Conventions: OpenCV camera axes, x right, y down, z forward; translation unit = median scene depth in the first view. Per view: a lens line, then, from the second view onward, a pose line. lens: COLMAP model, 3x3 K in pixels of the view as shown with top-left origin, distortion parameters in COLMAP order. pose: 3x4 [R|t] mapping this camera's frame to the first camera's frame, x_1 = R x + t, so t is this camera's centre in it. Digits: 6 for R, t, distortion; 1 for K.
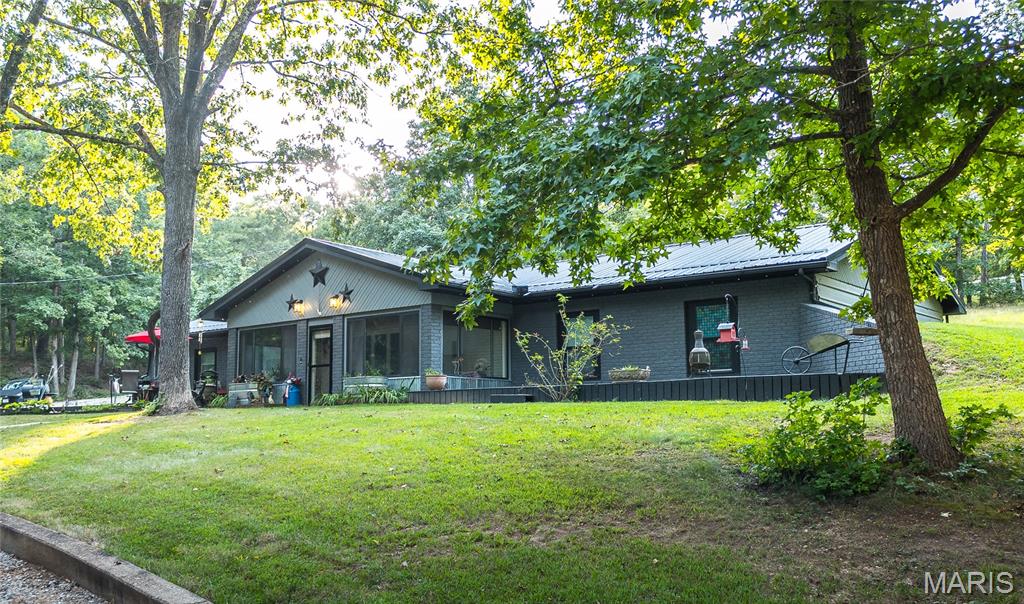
lens RADIAL K [[959.9, 0, 506.1], [0, 959.9, 303.1], [0, 0, 1]] dist [0.012431, 0.000000]
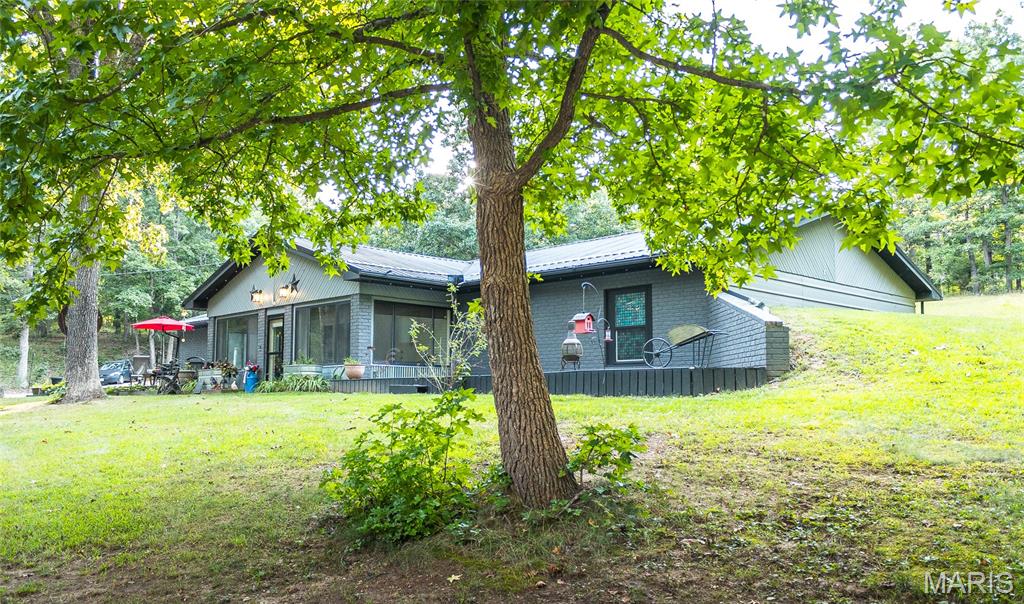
lens RADIAL K [[865.2, 0, 506.8], [0, 865.2, 319.9], [0, 0, 1]] dist [0.025897, 0.002456]
pose [[0.992278, -0.002000, -0.124017, 0.175674], [0.006253, 0.999405, 0.033920, -0.001327], [0.123875, -0.034433, 0.991700, 0.103444]]
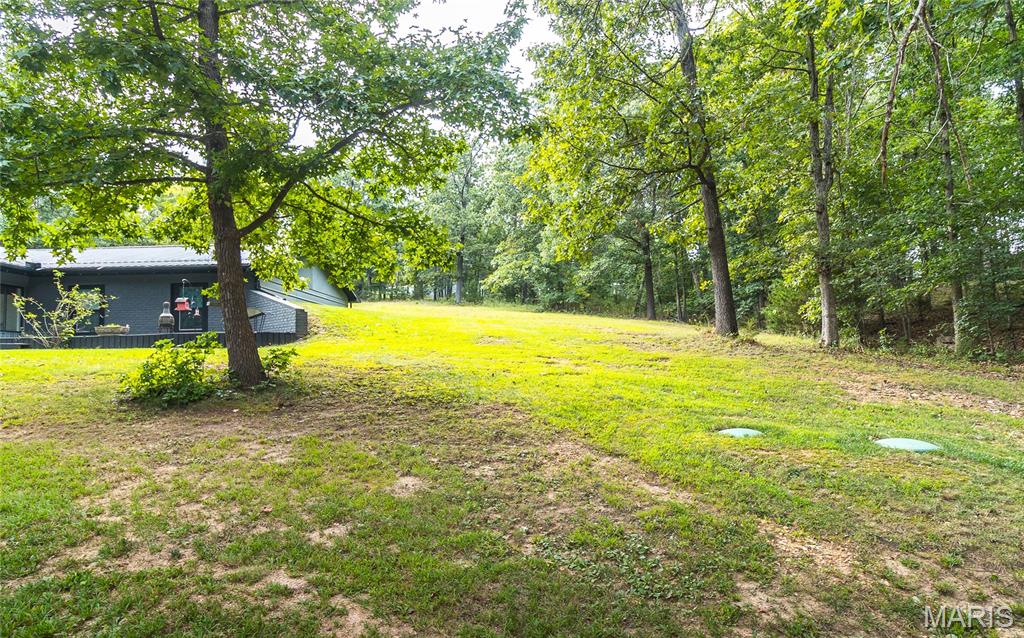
lens RADIAL K [[567.7, 0, 510.3], [0, 567.7, 331.3], [0, 0, 1]] dist [0.004068, 0.001260]
pose [[0.800468, 0.025729, 0.598823, 0.071367], [-0.064109, 0.997022, 0.042858, 0.000689], [-0.595937, -0.072696, 0.799734, -0.029776]]
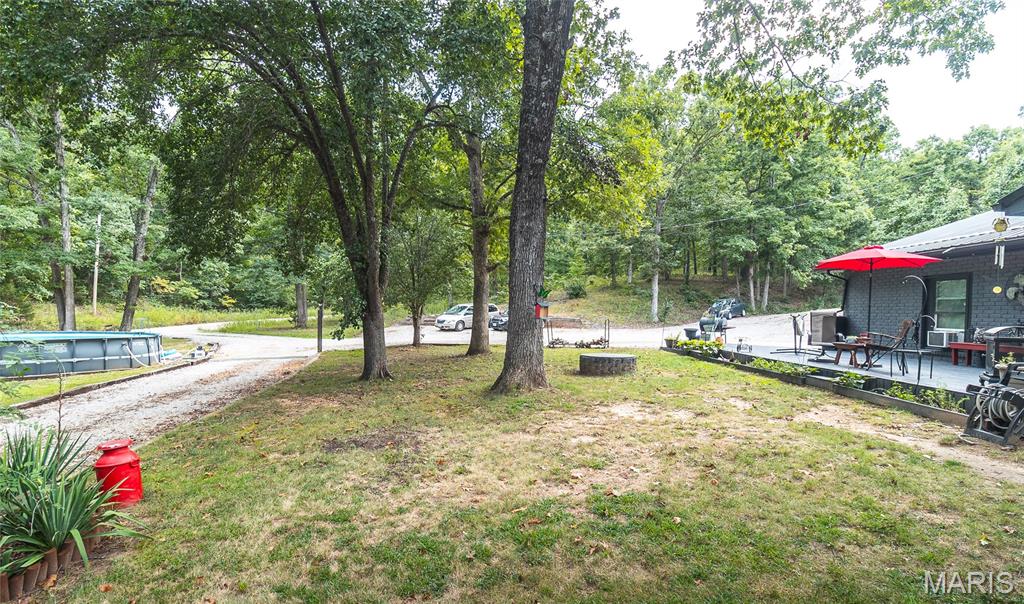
lens RADIAL K [[504.9, 0, 516.1], [0, 504.9, 332.5], [0, 0, 1]] dist [-0.002926, -0.001116]
pose [[0.626425, 0.053131, -0.777669, -0.313173], [0.076700, 0.988631, 0.129328, 0.027024], [0.775699, -0.140661, 0.615228, 0.763350]]
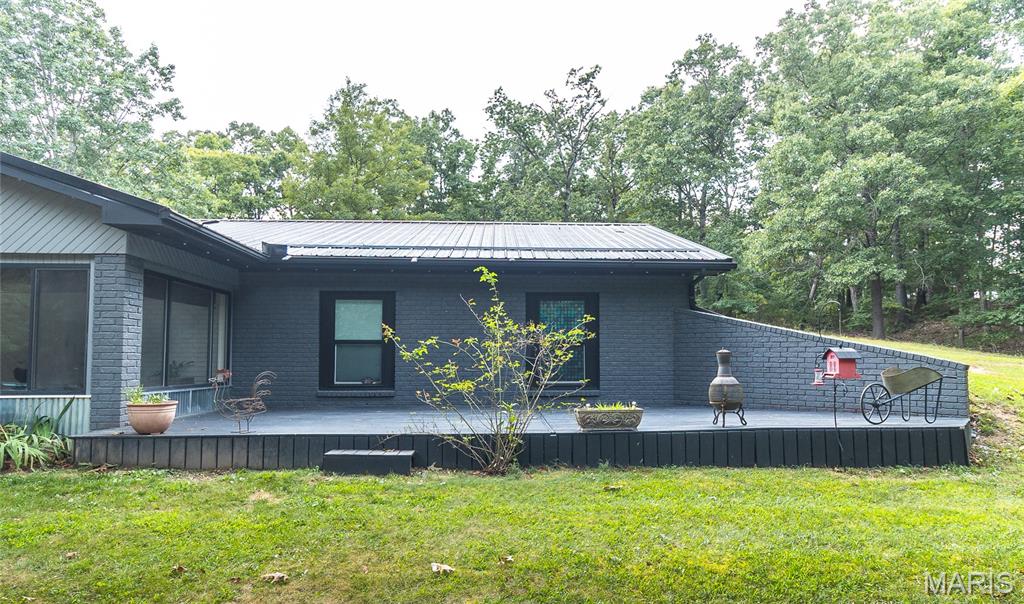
lens RADIAL K [[593.0, 0, 527.7], [0, 593.0, 325.4], [0, 0, 1]] dist [0.003869, 0.002410]
pose [[0.745655, 0.044744, 0.664829, -0.117339], [-0.089839, 0.995384, 0.033771, 0.007750], [-0.660248, -0.084909, 0.746232, 0.573718]]
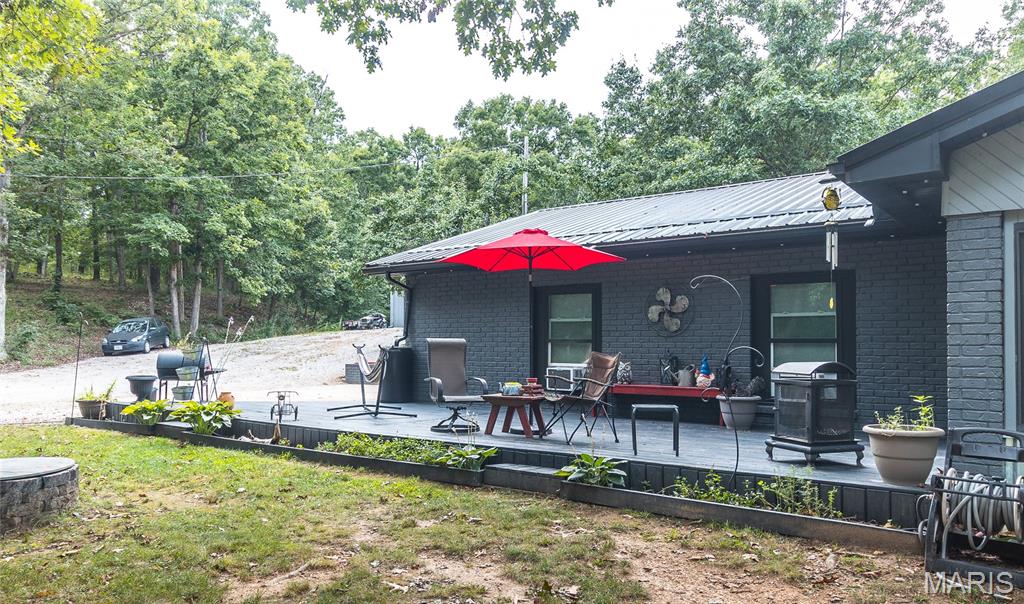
lens RADIAL K [[742.1, 0, 515.1], [0, 742.1, 329.8], [0, 0, 1]] dist [-0.002925, 0.002785]
pose [[0.999653, 0.017550, 0.019635, -0.468579], [-0.019485, 0.994475, 0.103148, 0.044313], [-0.017717, -0.103495, 0.994472, 0.889250]]
